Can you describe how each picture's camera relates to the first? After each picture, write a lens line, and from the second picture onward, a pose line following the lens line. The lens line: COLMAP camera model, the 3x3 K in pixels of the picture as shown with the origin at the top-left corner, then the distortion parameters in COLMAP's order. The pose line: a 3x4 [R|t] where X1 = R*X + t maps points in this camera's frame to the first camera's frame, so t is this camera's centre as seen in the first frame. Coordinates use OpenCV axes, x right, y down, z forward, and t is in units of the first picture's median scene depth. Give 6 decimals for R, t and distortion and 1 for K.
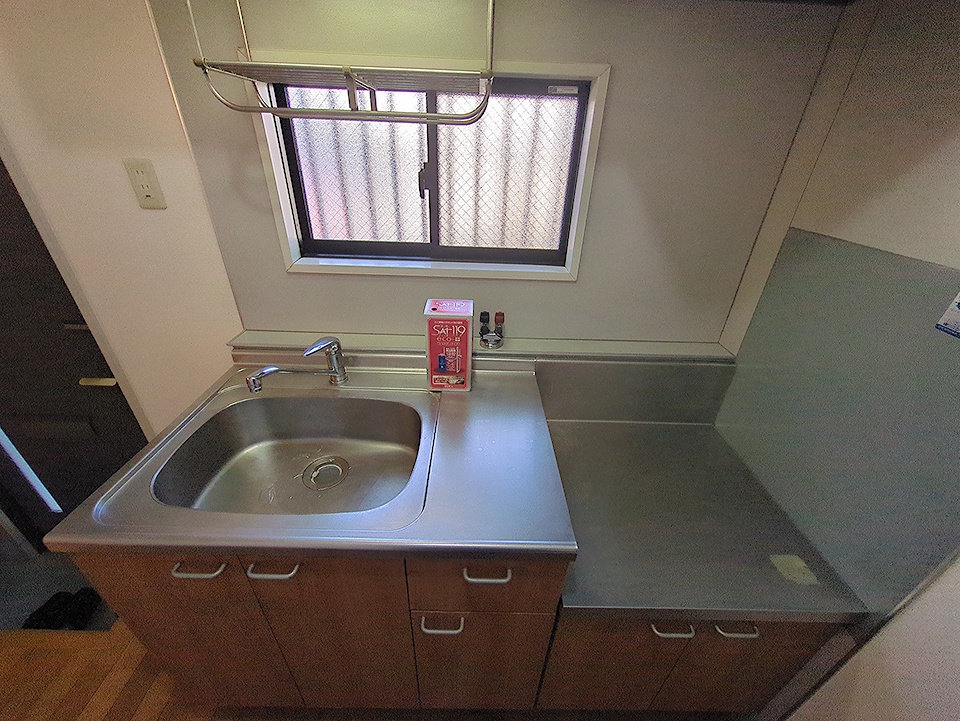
lens RADIAL K [[378.6, 0, 480.0], [0, 378.6, 360.5], [0, 0, 1]] dist [-0.002725, 0.000830]
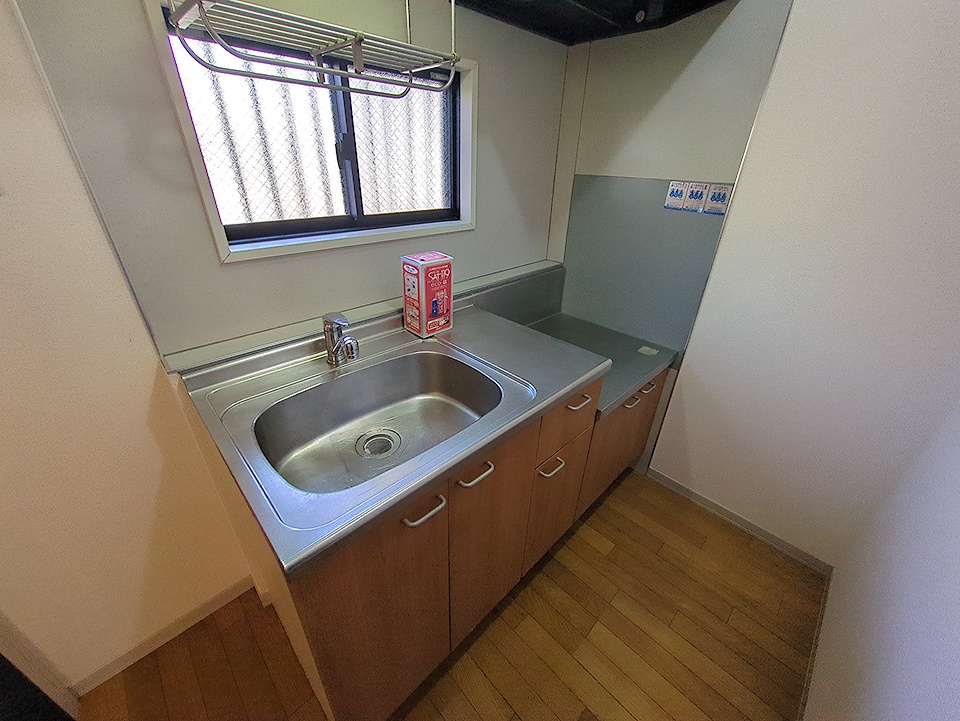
lens RADIAL K [[378.6, 0, 480.0], [0, 378.6, 360.5], [0, 0, 1]] dist [-0.002725, 0.000830]
pose [[0.712626, -0.345155, 0.610764, -0.740120], [0.344487, 0.930573, 0.123946, 0.059894], [-0.611141, 0.122073, 0.782052, 0.033278]]
